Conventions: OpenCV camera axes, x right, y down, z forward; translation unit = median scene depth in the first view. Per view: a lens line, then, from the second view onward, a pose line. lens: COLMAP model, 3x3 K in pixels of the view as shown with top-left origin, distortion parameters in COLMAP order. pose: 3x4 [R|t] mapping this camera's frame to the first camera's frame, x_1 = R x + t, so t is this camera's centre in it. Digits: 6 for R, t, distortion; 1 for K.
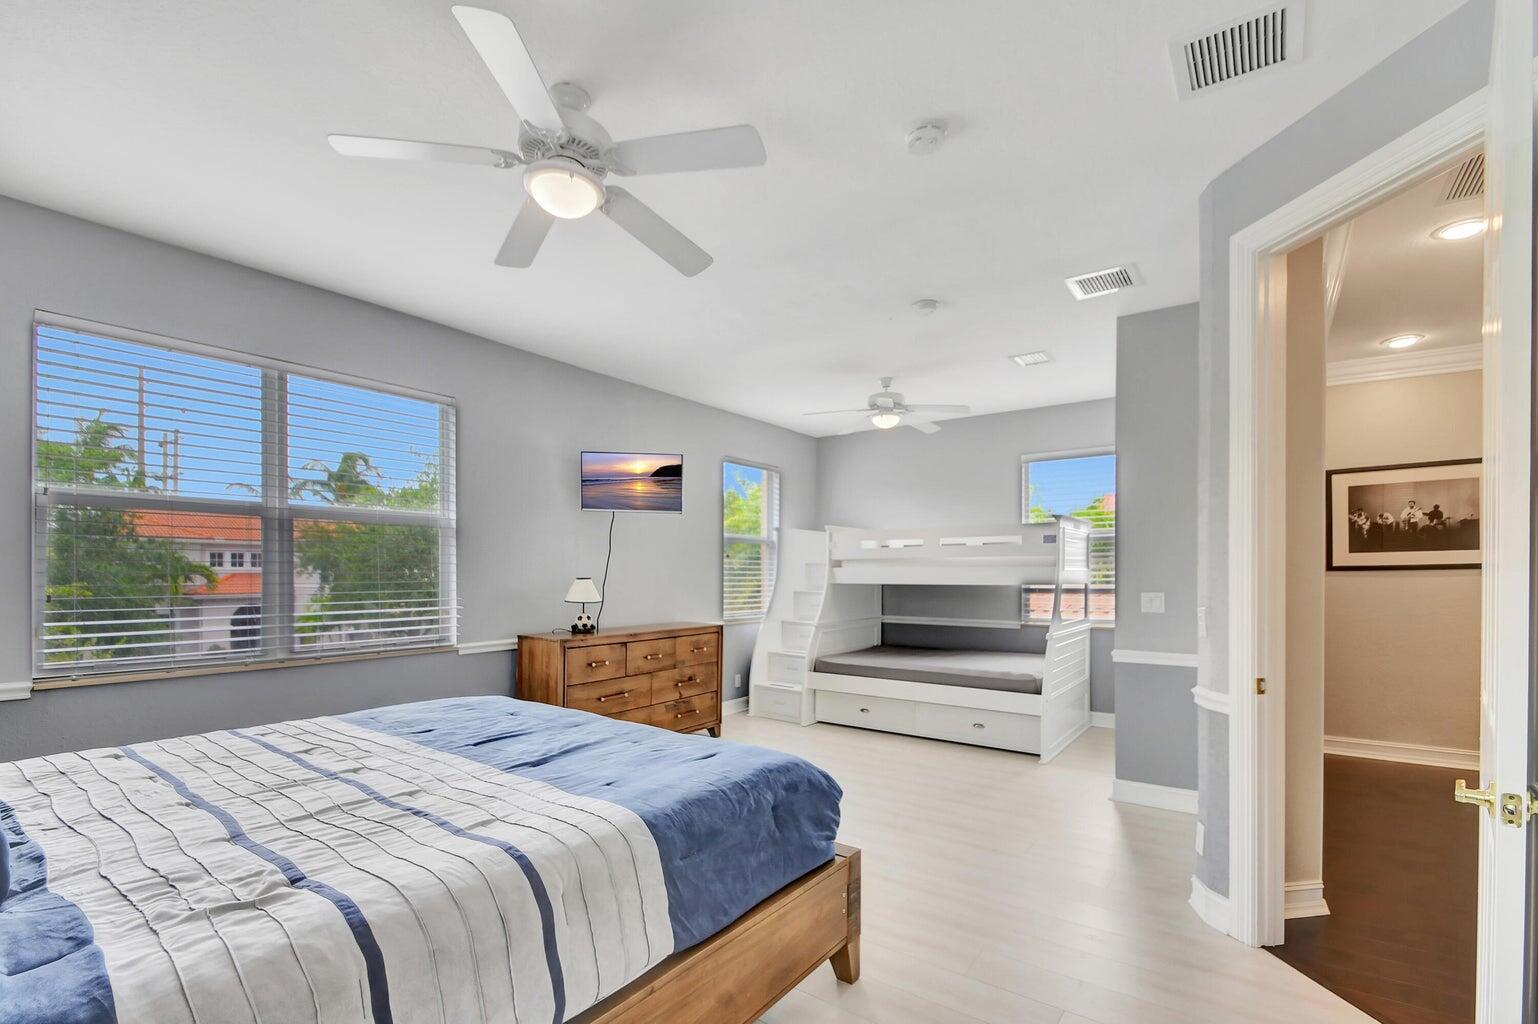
lens RADIAL K [[697.3, 0, 735.7], [0, 697.3, 575.6], [0, 0, 1]] dist [0.002368, 0.000068]
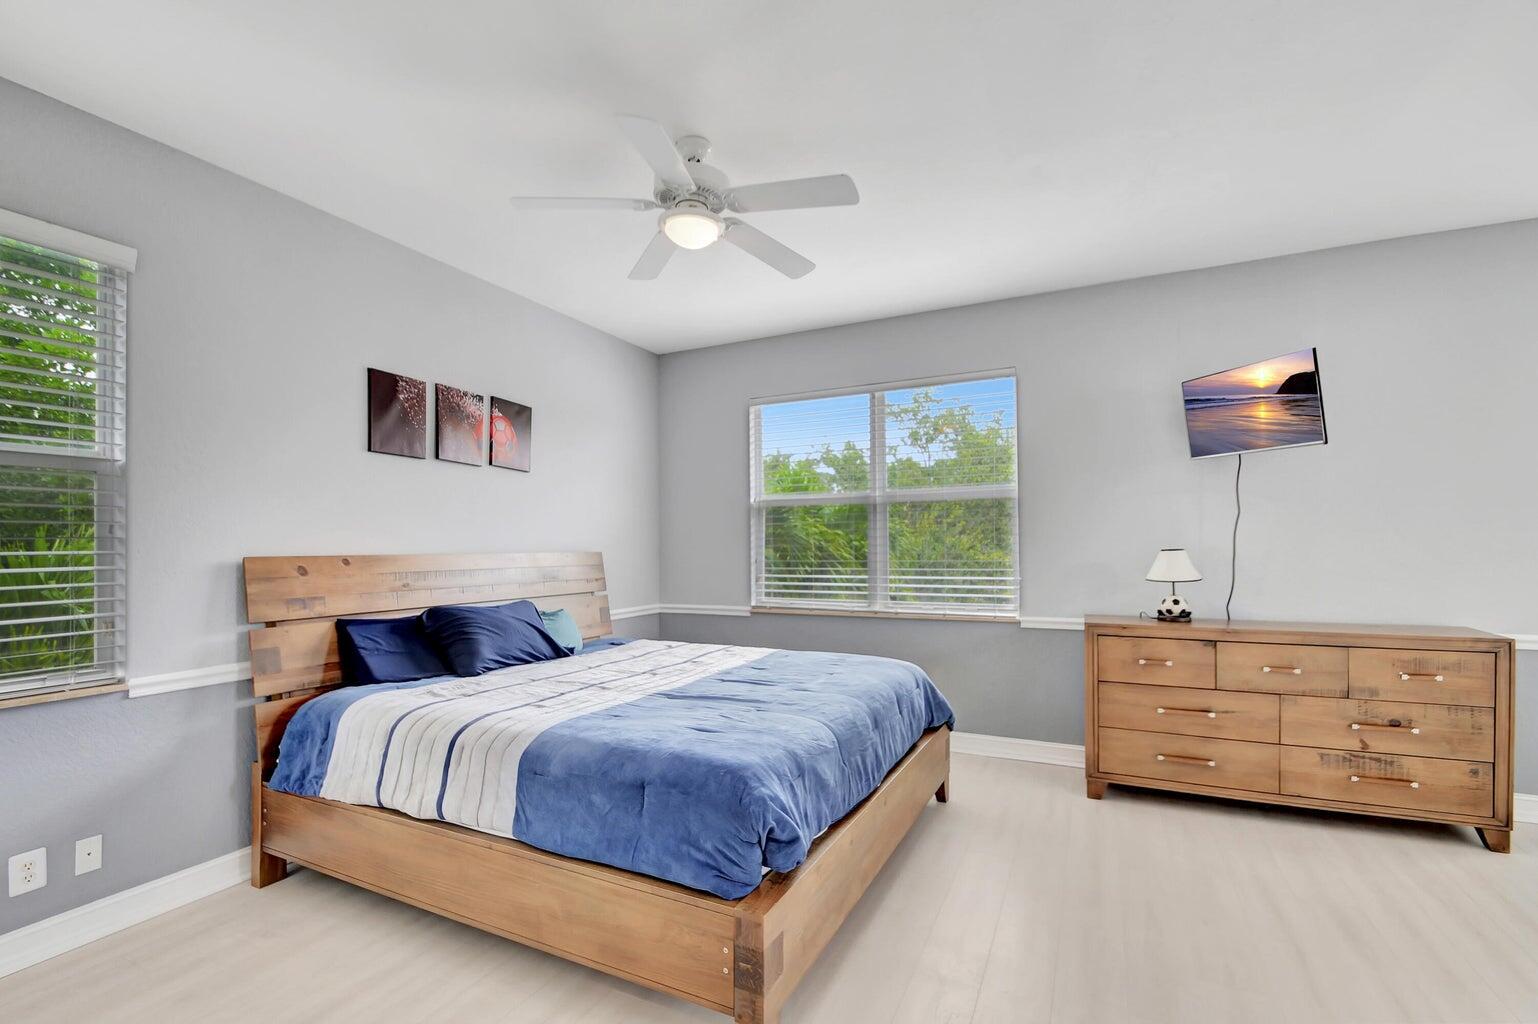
lens RADIAL K [[697.3, 0, 755.3], [0, 697.3, 546.8], [0, 0, 1]] dist [0.002368, 0.000068]
pose [[0.200877, 0.000243, -0.979616, 0.425471], [0.003170, 0.999995, 0.000898, -0.001317], [0.979611, -0.003285, 0.200875, 0.390383]]
